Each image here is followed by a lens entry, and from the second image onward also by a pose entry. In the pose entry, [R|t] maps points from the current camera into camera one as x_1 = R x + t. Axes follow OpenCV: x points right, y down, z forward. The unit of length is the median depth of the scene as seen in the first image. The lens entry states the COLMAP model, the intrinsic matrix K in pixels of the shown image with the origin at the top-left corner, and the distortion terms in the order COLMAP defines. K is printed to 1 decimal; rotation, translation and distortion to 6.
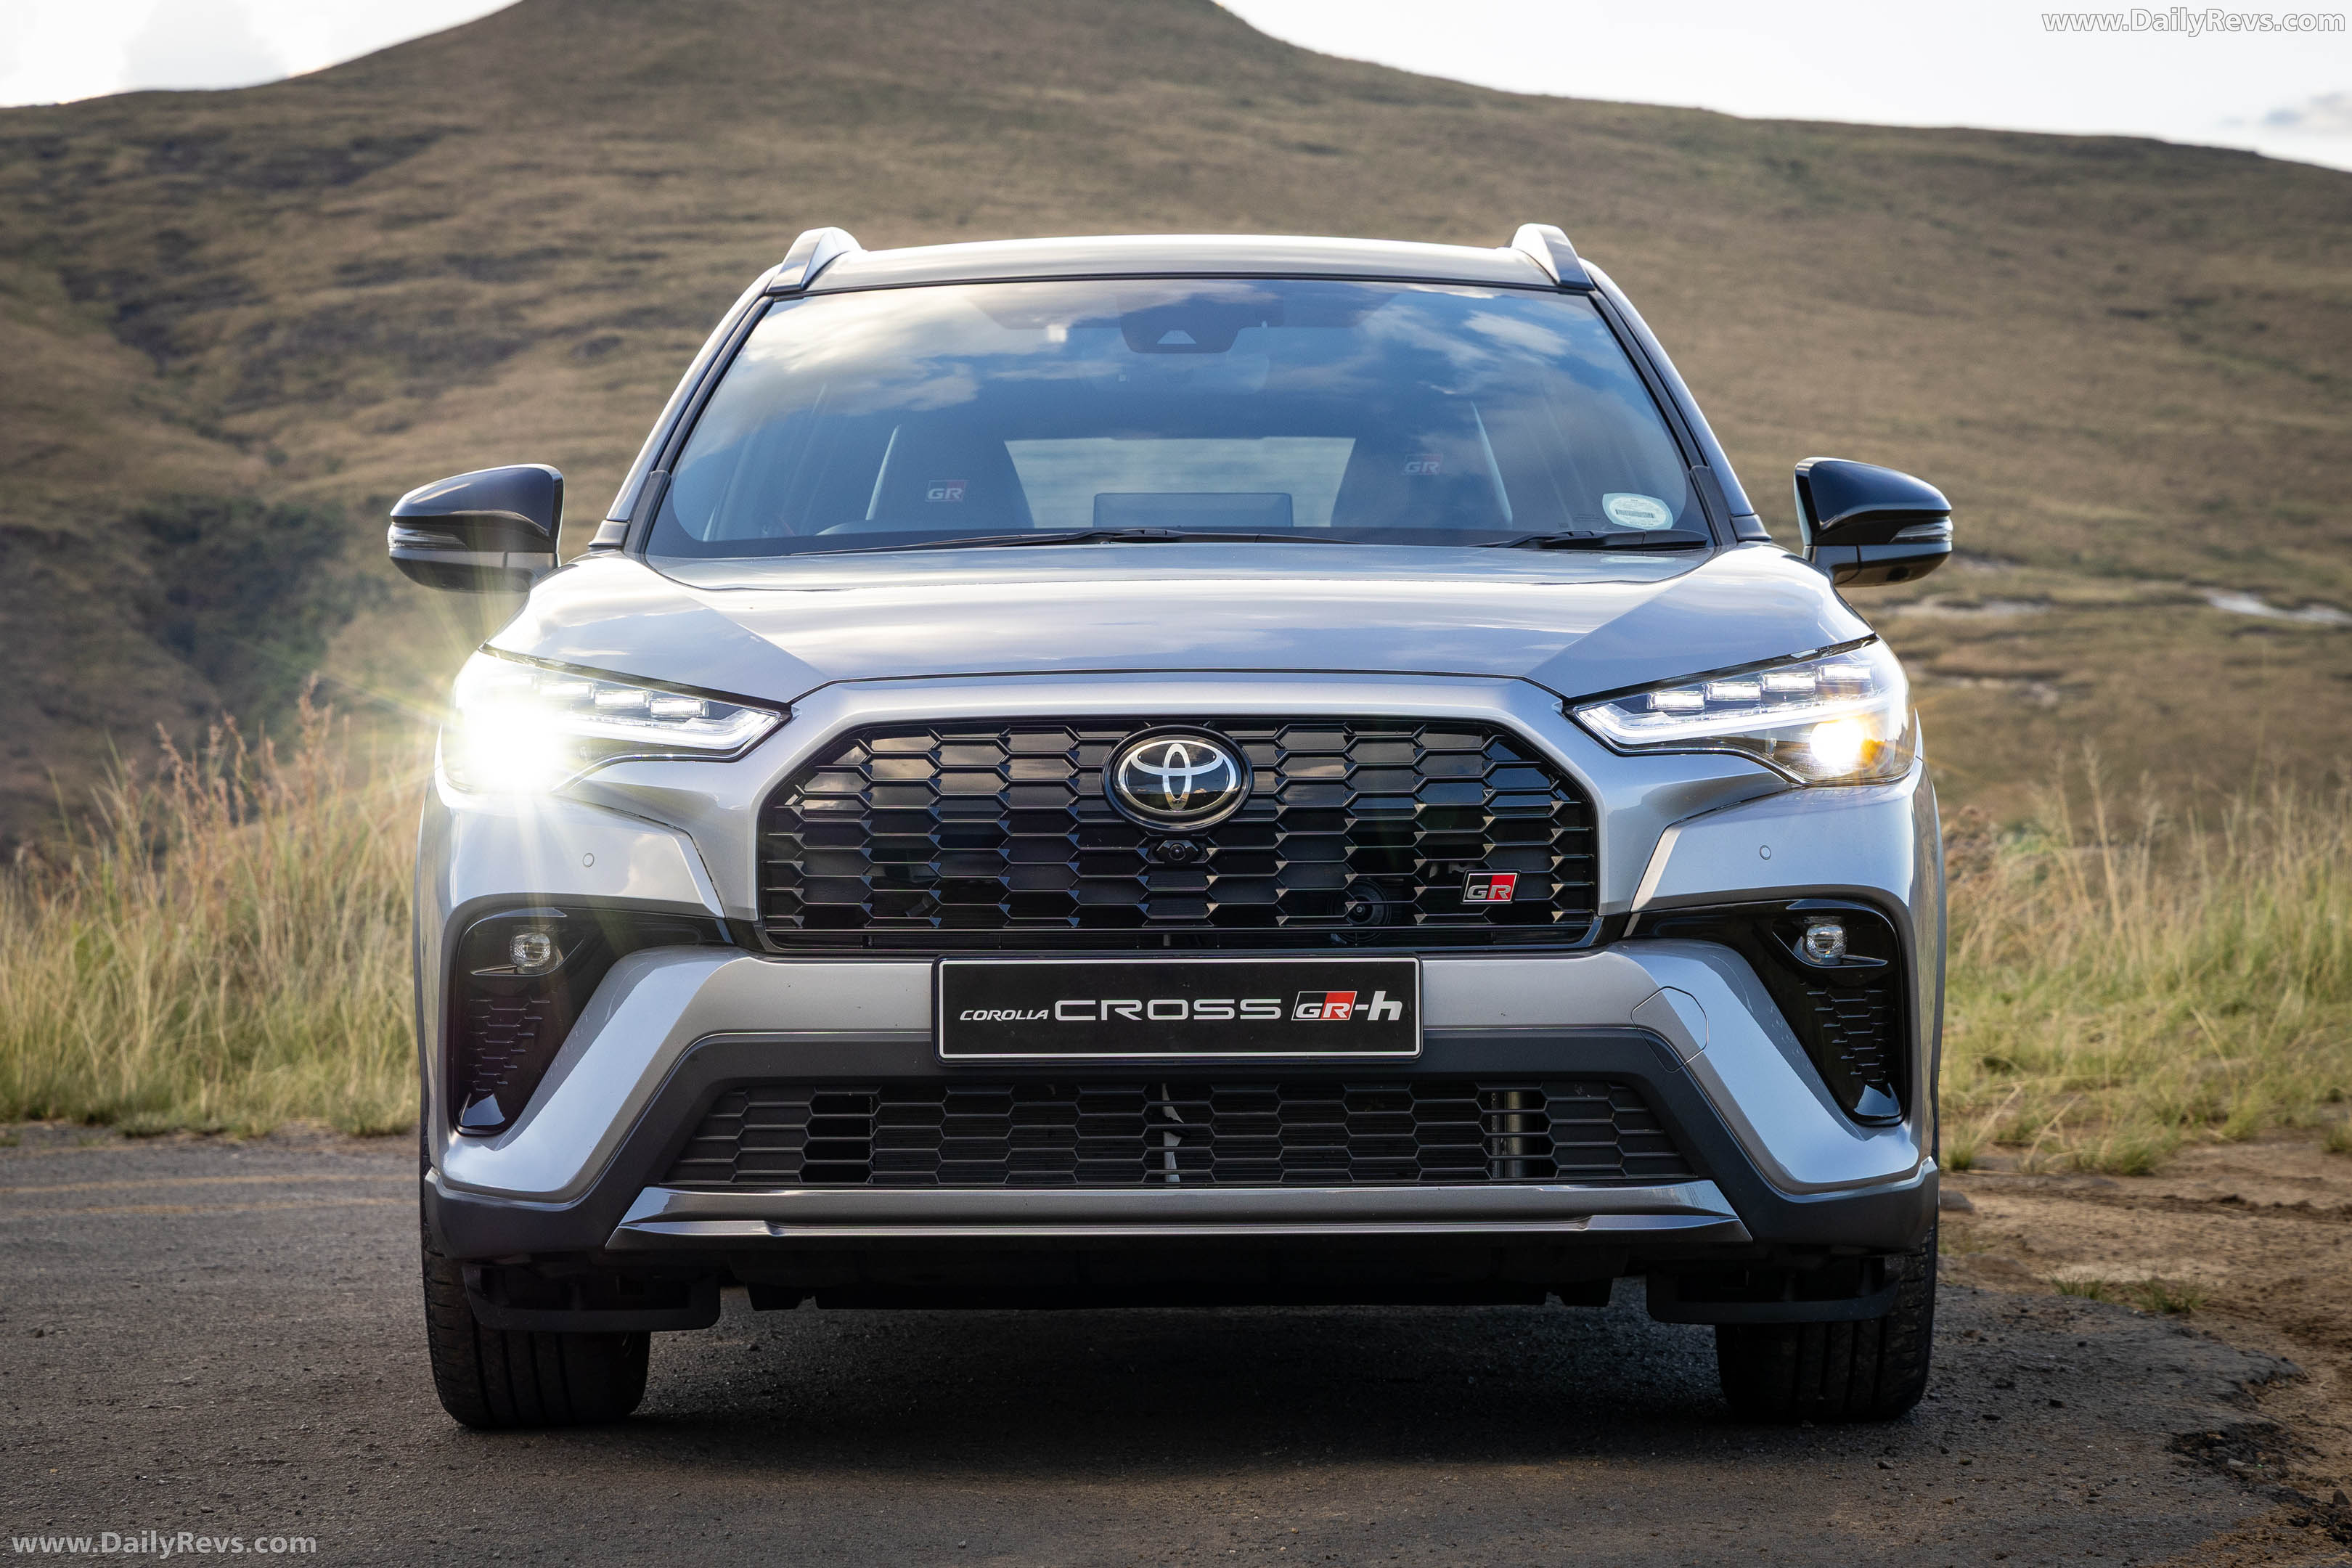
lens RADIAL K [[6591.3, 0, 1169.8], [0, 6591.3, 767.3], [0, 0, 1]] dist [-0.005024, 0.000000]
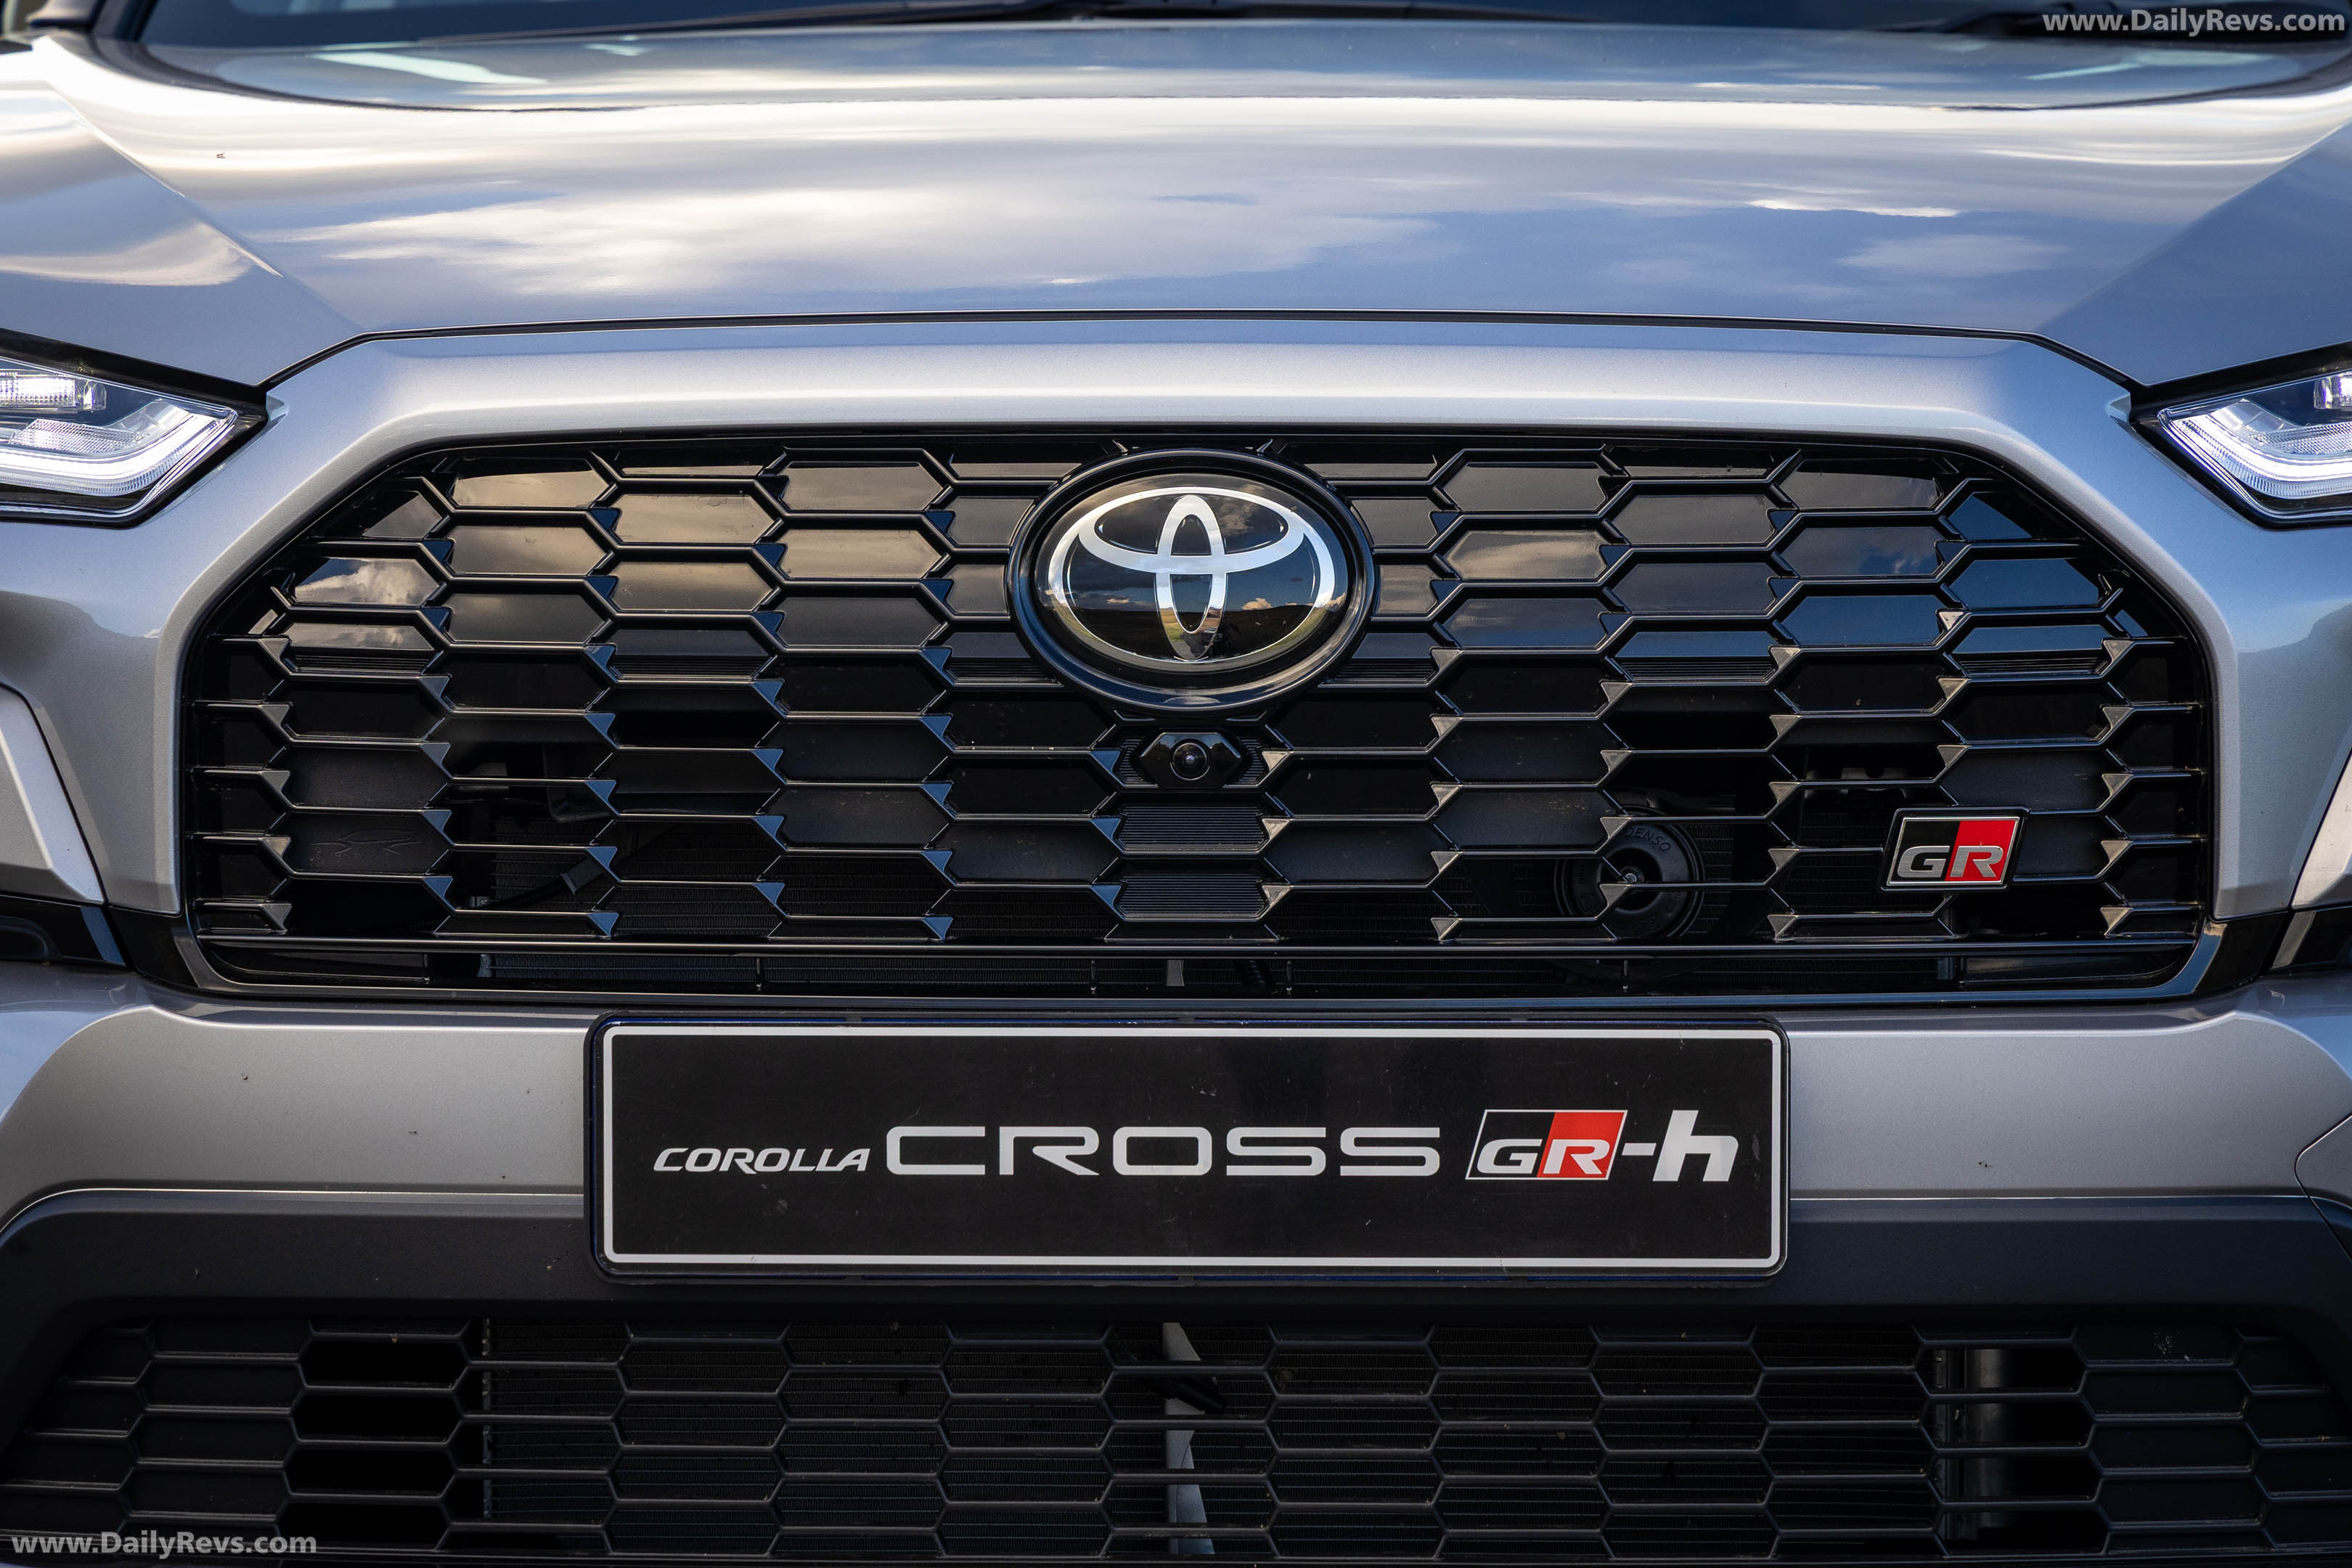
lens RADIAL K [[7040.1, 0, 1125.6], [0, 7040.1, 686.1], [0, 0, 1]] dist [0.085936, 0.000000]
pose [[0.999498, 0.008396, -0.030565, 0.010388], [-0.006805, 0.998636, 0.051772, -0.014321], [0.030958, -0.051538, 0.998191, 0.559612]]
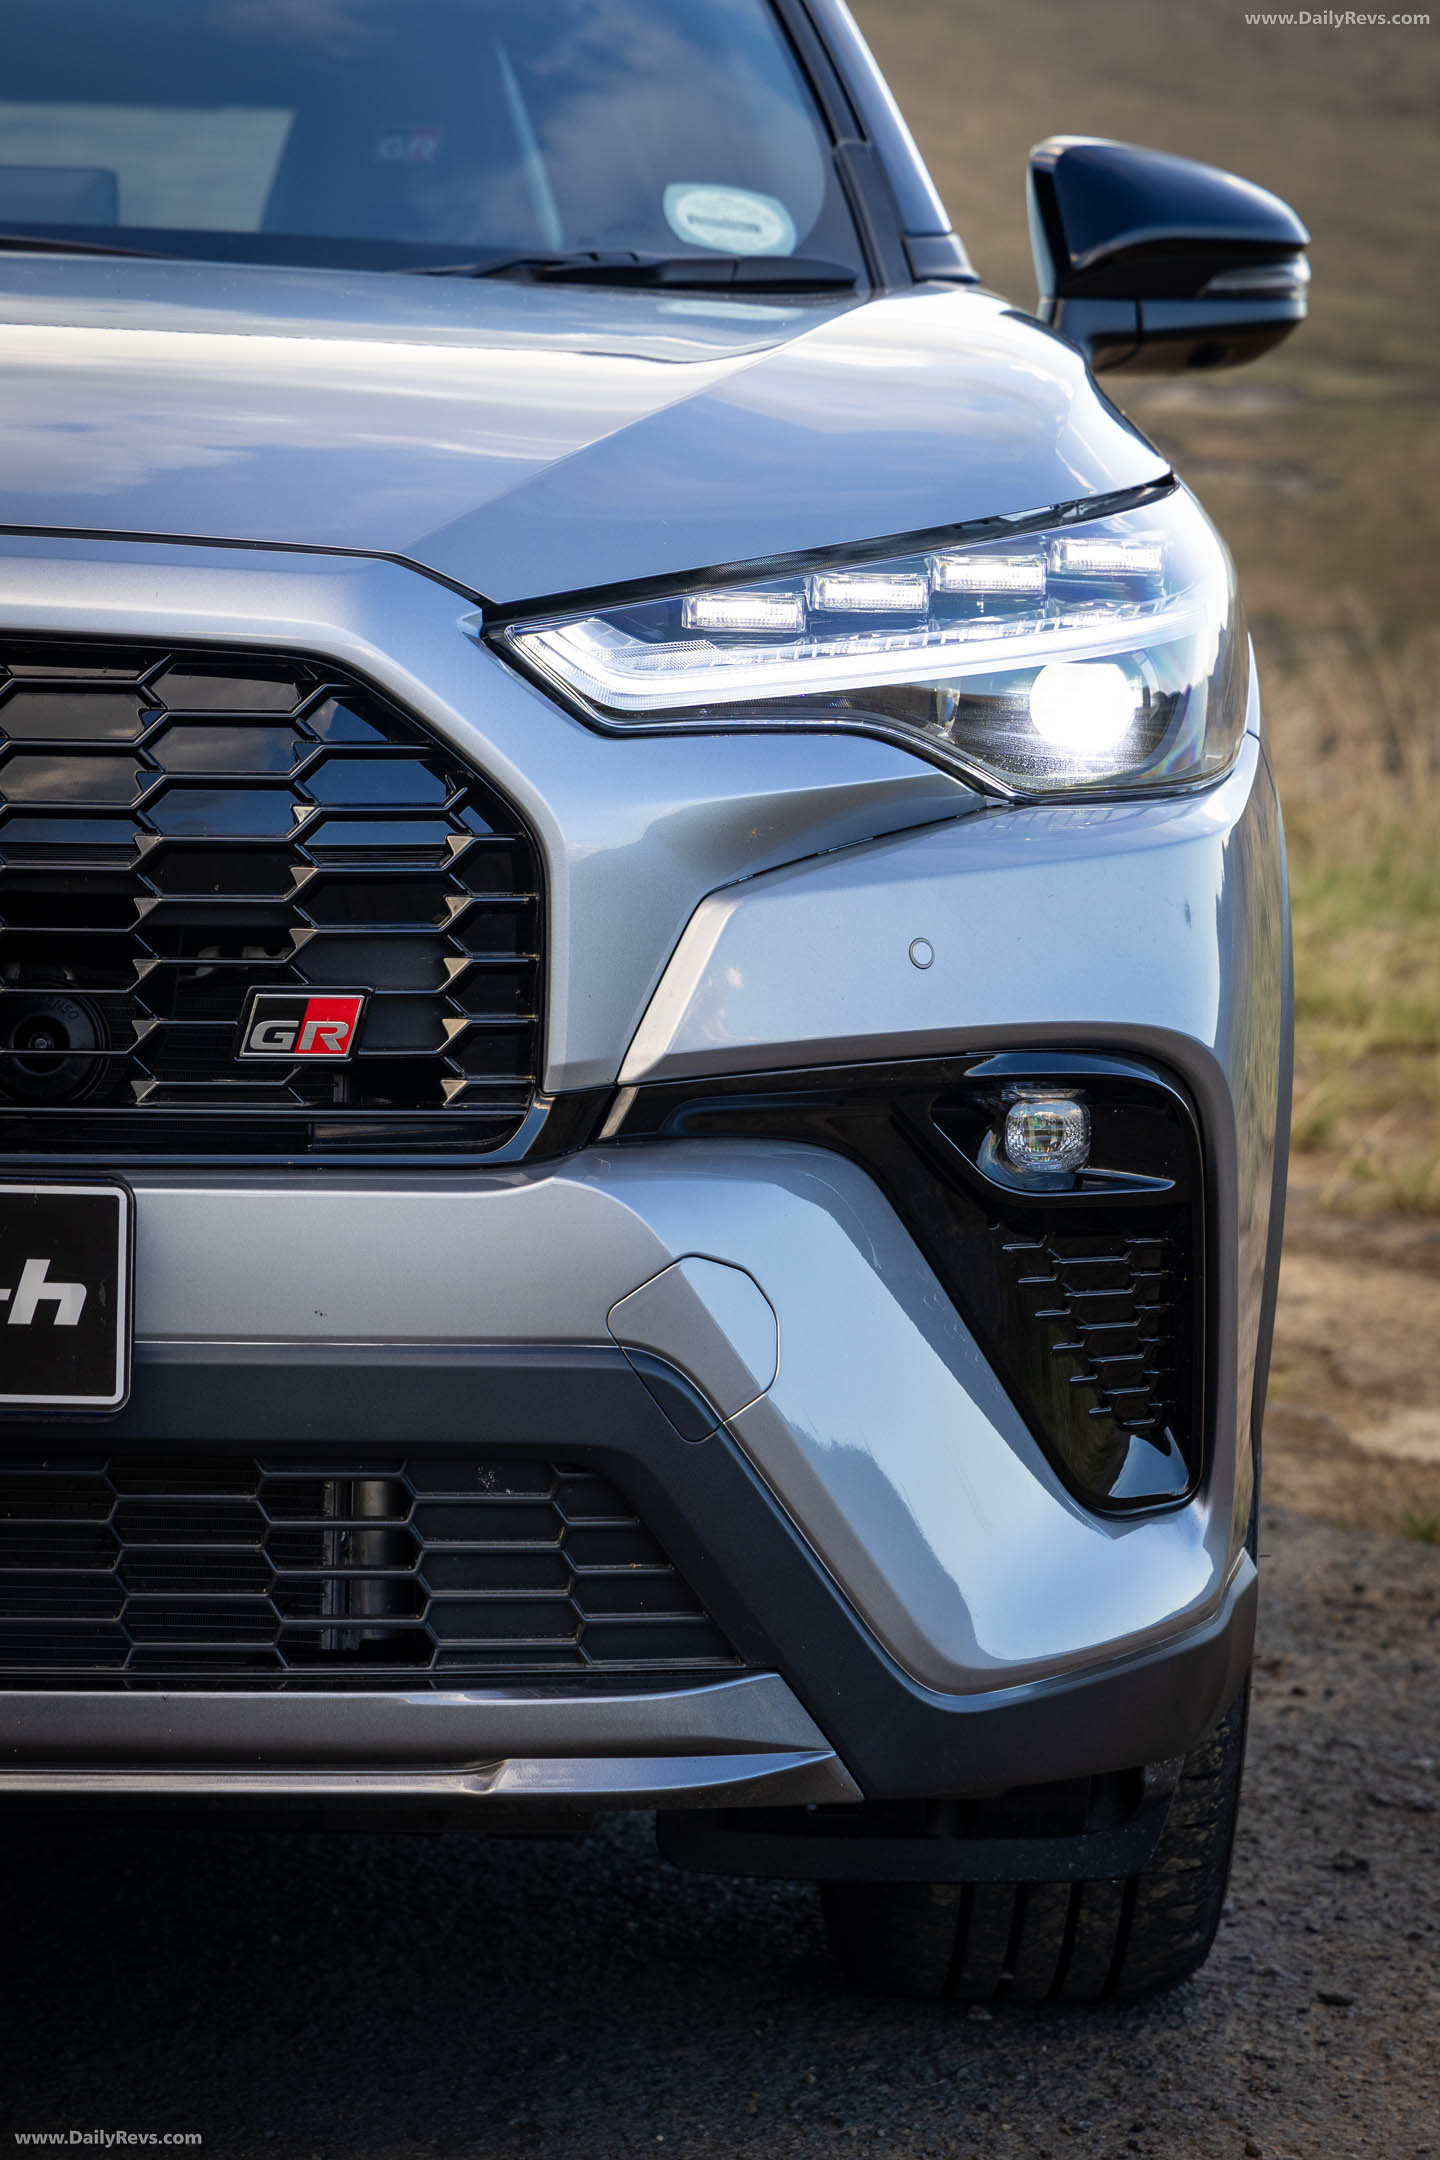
lens RADIAL K [[6465.4, 0, 711.1], [0, 6465.4, 1117.1], [0, 0, 1]] dist [0.085936, 0.000000]
pose [[0.998513, 0.029130, 0.046080, 0.056129], [-0.033134, 0.995510, 0.088664, -0.015405], [-0.043291, -0.090059, 0.994995, 0.559895]]
